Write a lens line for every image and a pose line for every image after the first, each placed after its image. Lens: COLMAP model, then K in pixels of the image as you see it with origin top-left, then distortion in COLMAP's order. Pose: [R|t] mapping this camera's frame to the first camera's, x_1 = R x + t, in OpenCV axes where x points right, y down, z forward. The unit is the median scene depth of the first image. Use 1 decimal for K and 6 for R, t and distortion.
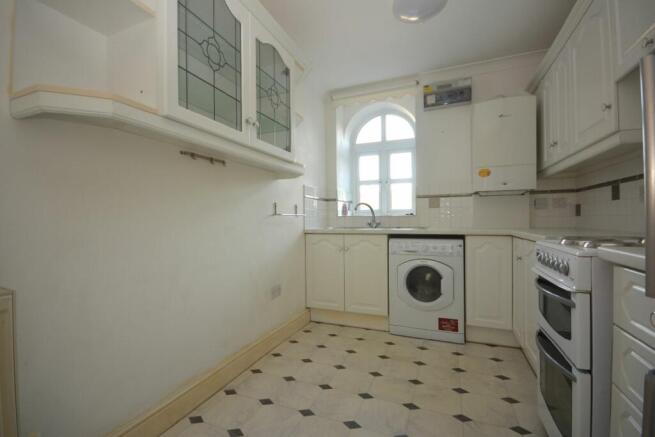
lens RADIAL K [[284.8, 0, 327.3], [0, 284.8, 217.7], [0, 0, 1]] dist [-0.001363, -0.007828]
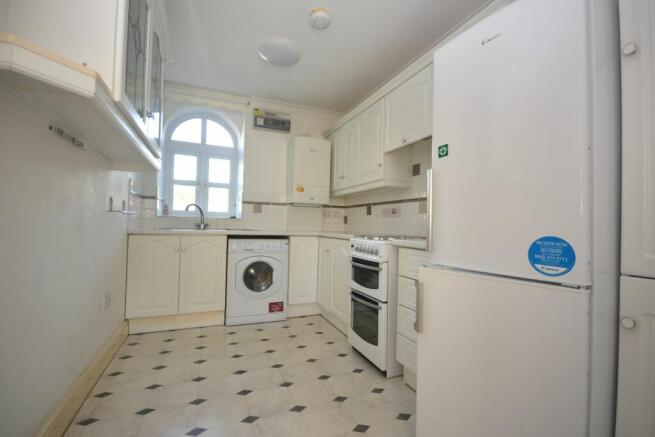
lens RADIAL K [[284.8, 0, 326.8], [0, 284.8, 214.6], [0, 0, 1]] dist [-0.001363, -0.007828]
pose [[0.716356, 0.052564, 0.695752, -0.287248], [-0.036732, 0.998617, -0.037625, 0.007683], [-0.696768, 0.001397, 0.717295, -0.053093]]
